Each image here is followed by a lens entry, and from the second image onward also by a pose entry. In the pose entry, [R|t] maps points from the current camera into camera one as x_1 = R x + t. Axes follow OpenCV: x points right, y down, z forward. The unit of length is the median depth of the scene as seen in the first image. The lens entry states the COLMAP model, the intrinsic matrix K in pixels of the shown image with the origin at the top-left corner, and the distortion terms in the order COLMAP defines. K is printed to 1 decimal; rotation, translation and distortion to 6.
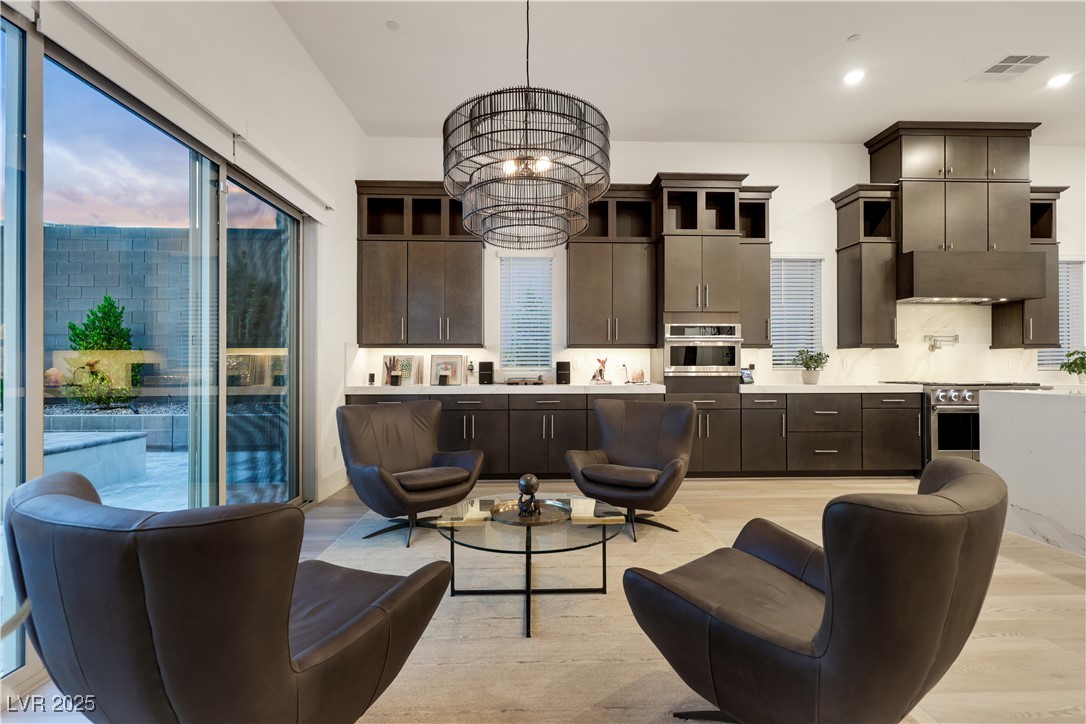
lens RADIAL K [[493.5, 0, 542.6], [0, 493.5, 360.6], [0, 0, 1]] dist [0.009794, 0.000103]
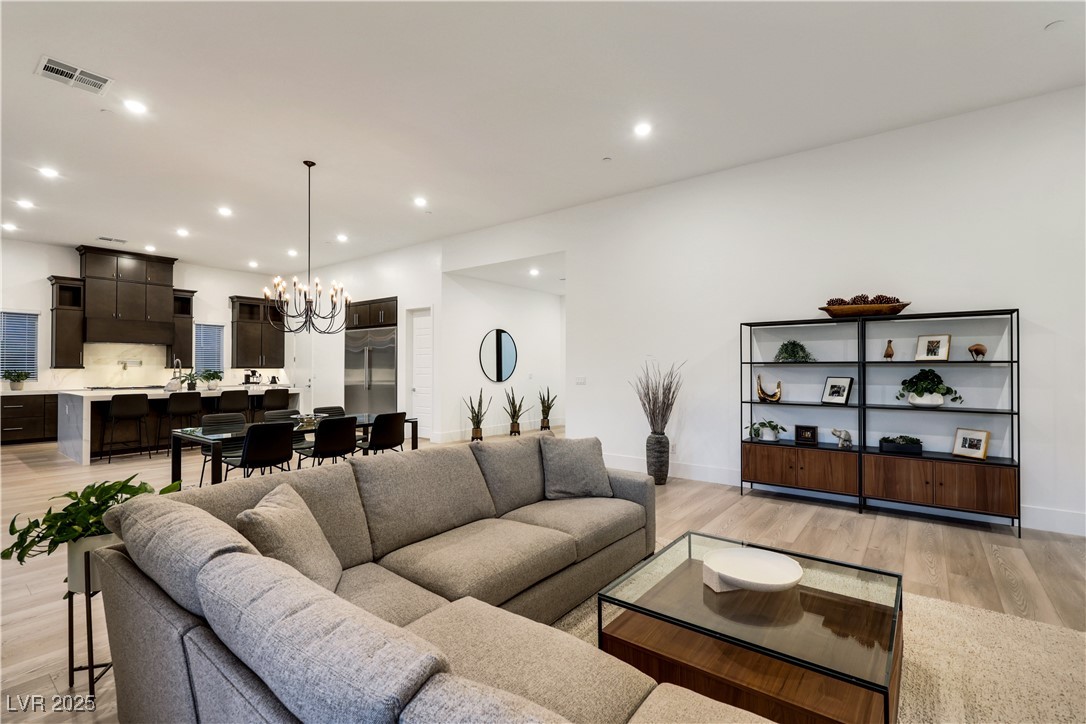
lens RADIAL K [[509.7, 0, 560.3], [0, 509.7, 360.5], [0, 0, 1]] dist [-0.009730, 0.001883]
pose [[0.623099, 0.012869, 0.782037, 0.354609], [-0.011928, 0.999905, -0.006950, -0.063555], [-0.782052, -0.004998, 0.623193, -1.501291]]
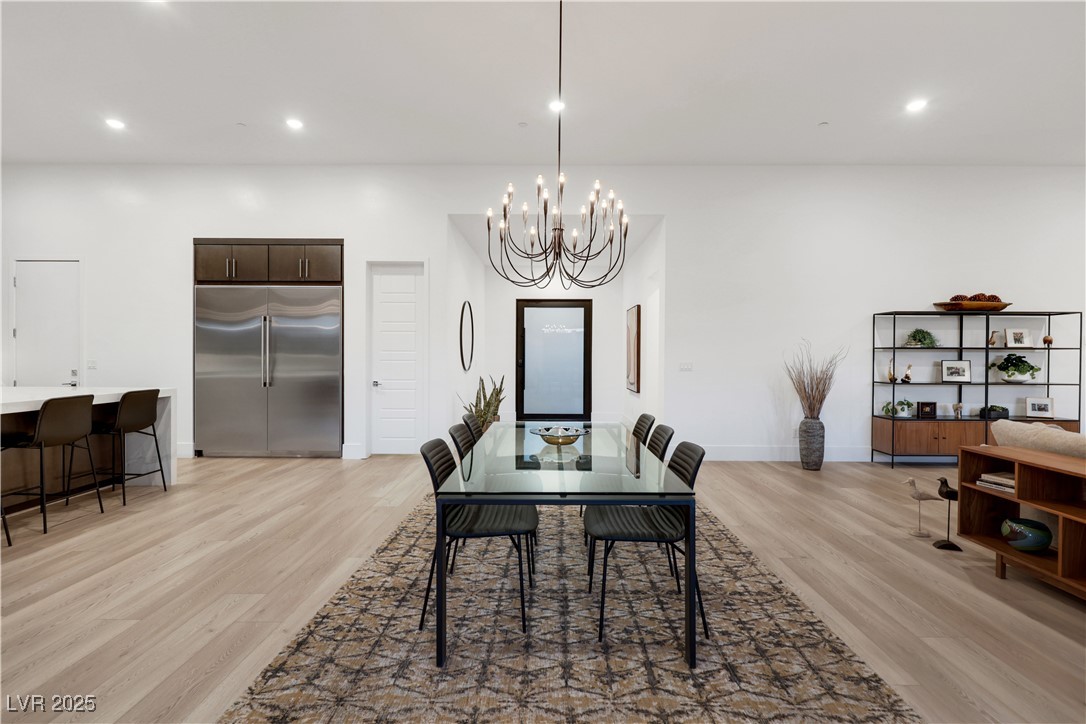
lens RADIAL K [[509.7, 0, 560.8], [0, 509.7, 347.9], [0, 0, 1]] dist [-0.009730, 0.001883]
pose [[0.019801, 0.019064, 0.999622, 0.249159], [-0.017463, 0.999672, -0.018719, -0.034667], [-0.999651, -0.017086, 0.020128, -0.397630]]
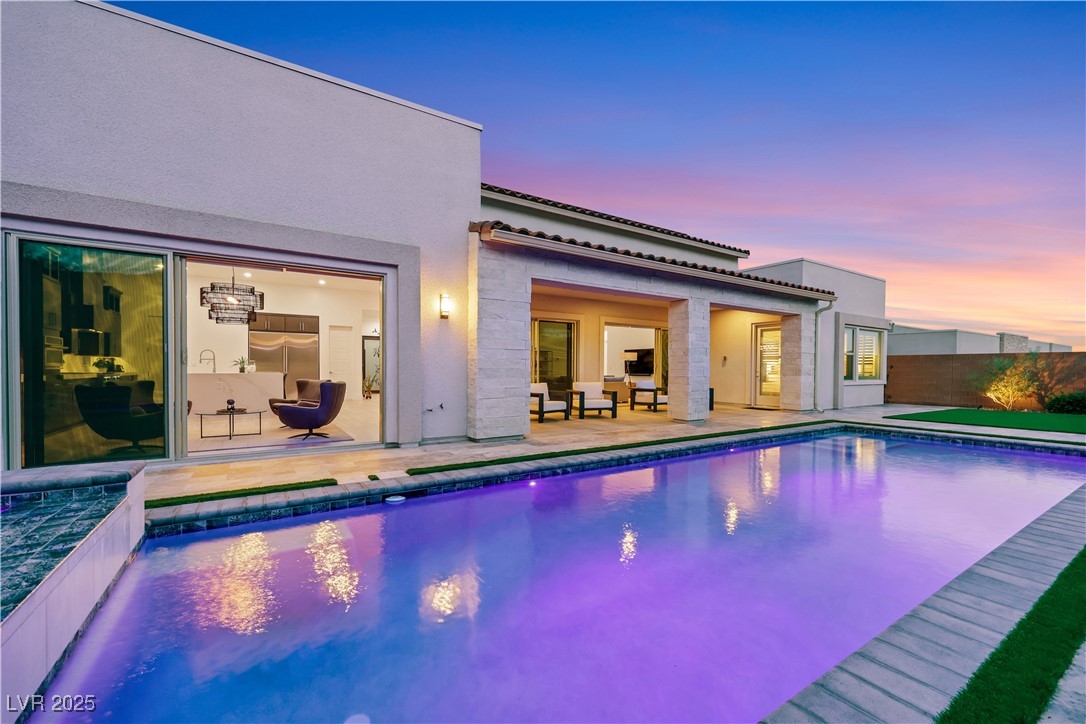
lens RADIAL K [[434.0, 0, 548.5], [0, 434.0, 374.5], [0, 0, 1]] dist [-0.004752, 0.000653]
pose [[-0.520453, -0.014243, 0.853772, -1.608547], [-0.017041, 0.999835, 0.006291, 0.010790], [-0.853721, -0.011275, -0.520609, 0.334898]]
